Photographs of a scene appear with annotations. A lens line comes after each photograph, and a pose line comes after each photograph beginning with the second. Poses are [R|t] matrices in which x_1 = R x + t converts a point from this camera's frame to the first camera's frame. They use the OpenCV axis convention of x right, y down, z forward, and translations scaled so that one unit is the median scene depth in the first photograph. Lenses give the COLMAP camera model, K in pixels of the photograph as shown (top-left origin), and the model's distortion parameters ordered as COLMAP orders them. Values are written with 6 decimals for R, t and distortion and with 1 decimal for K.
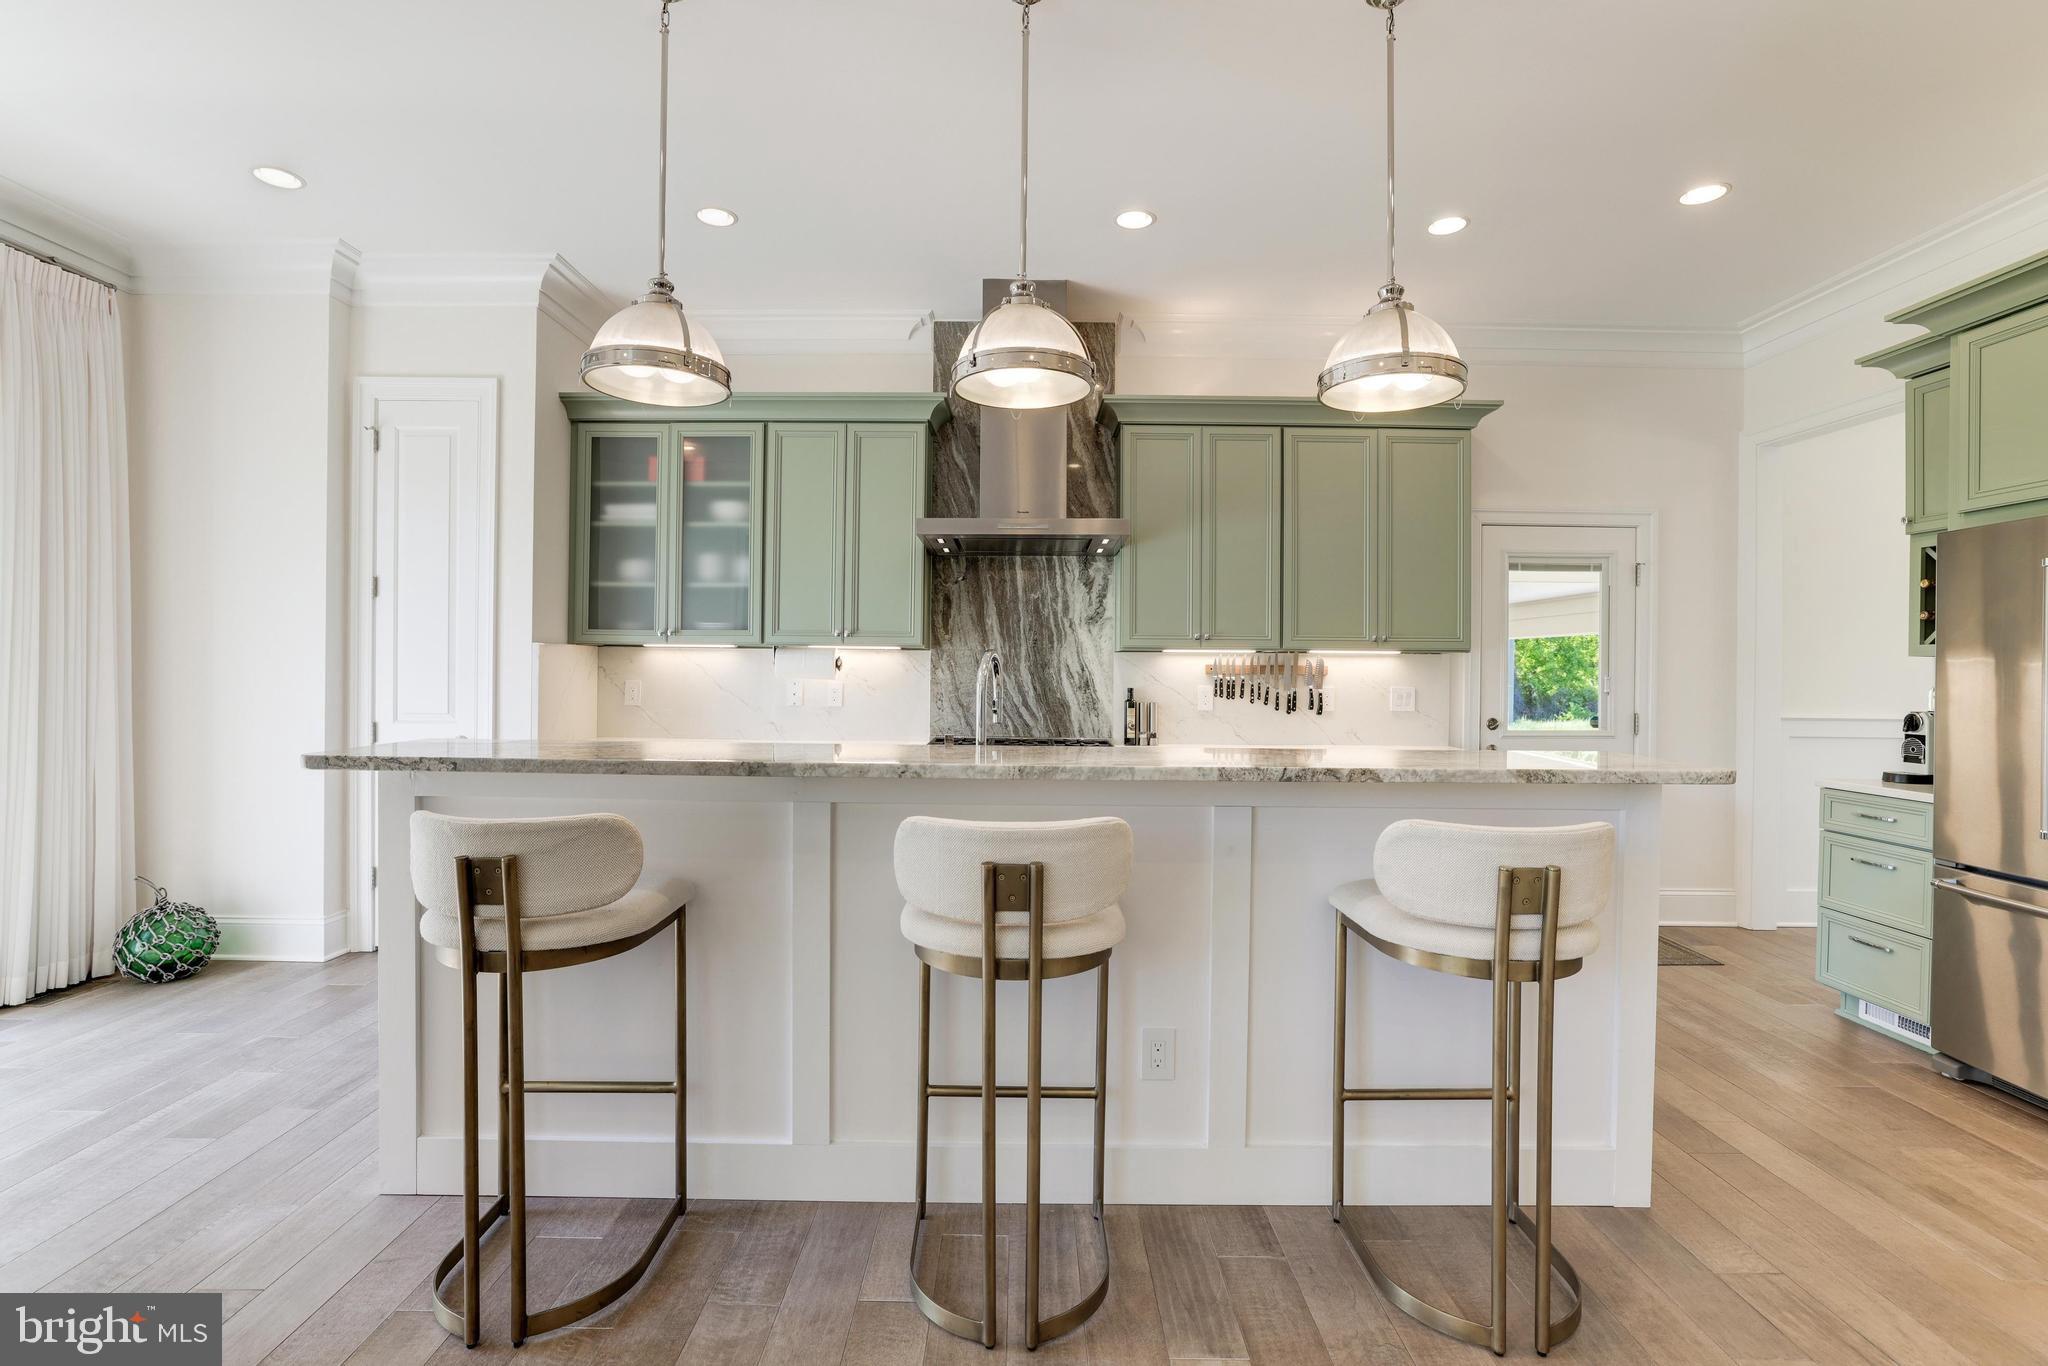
lens RADIAL K [[923.7, 0, 1026.3], [0, 923.7, 670.3], [0, 0, 1]] dist [-0.028615, 0.001150]
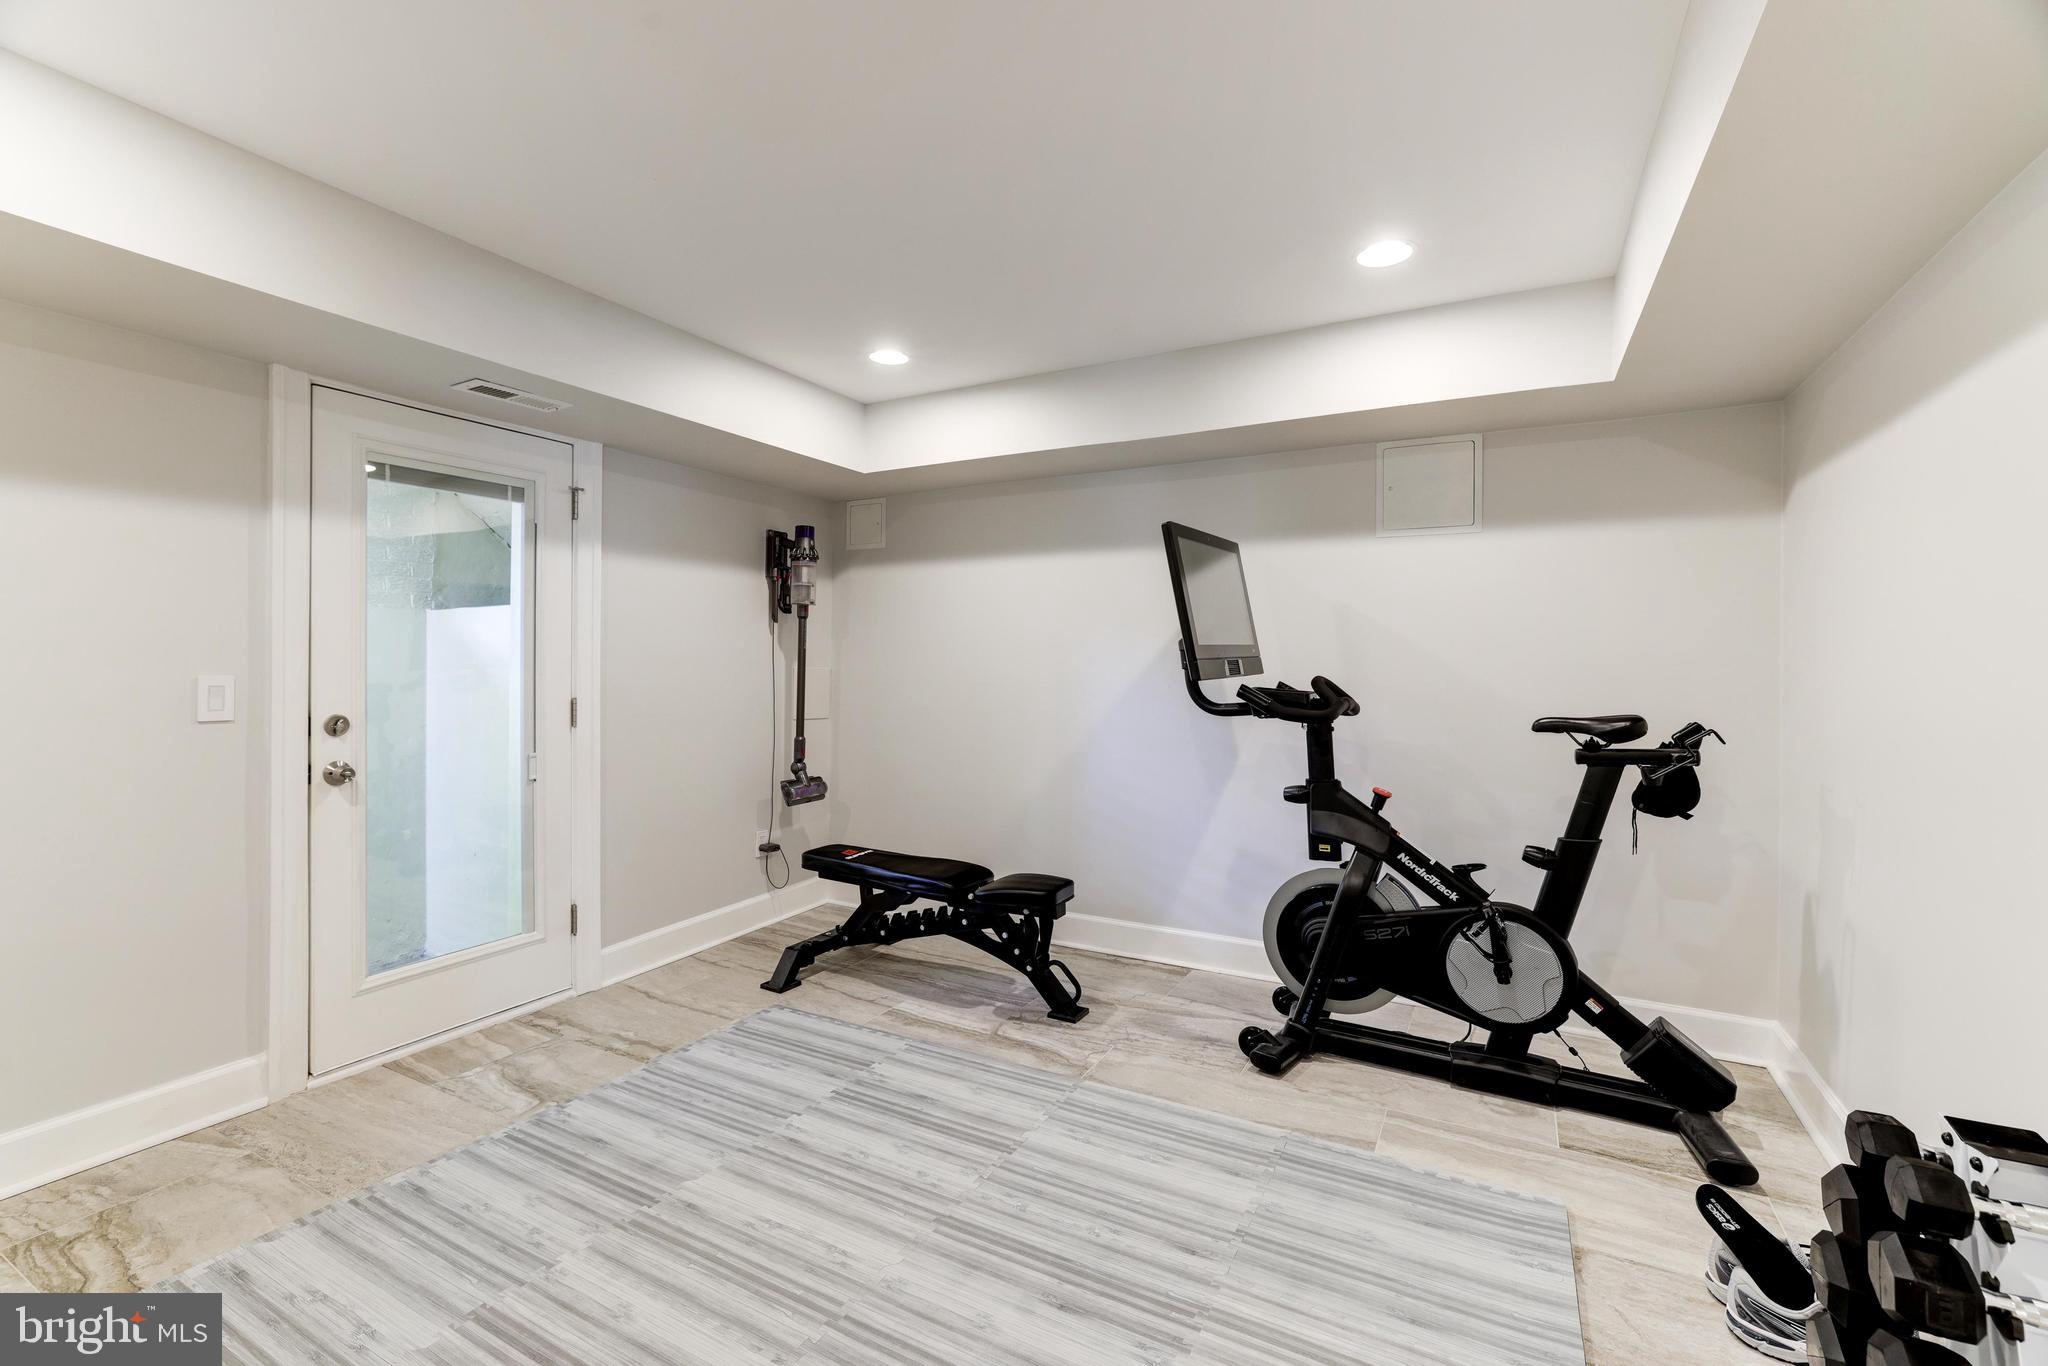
lens RADIAL K [[885.4, 0, 1025.5], [0, 885.4, 674.0], [0, 0, 1]] dist [-0.035248, 0.010216]
pose [[0.470448, -0.015665, 0.882289, 0.209602], [-0.002313, 0.999817, 0.018985, 0.013944], [-0.882425, -0.010973, 0.470326, 0.333111]]
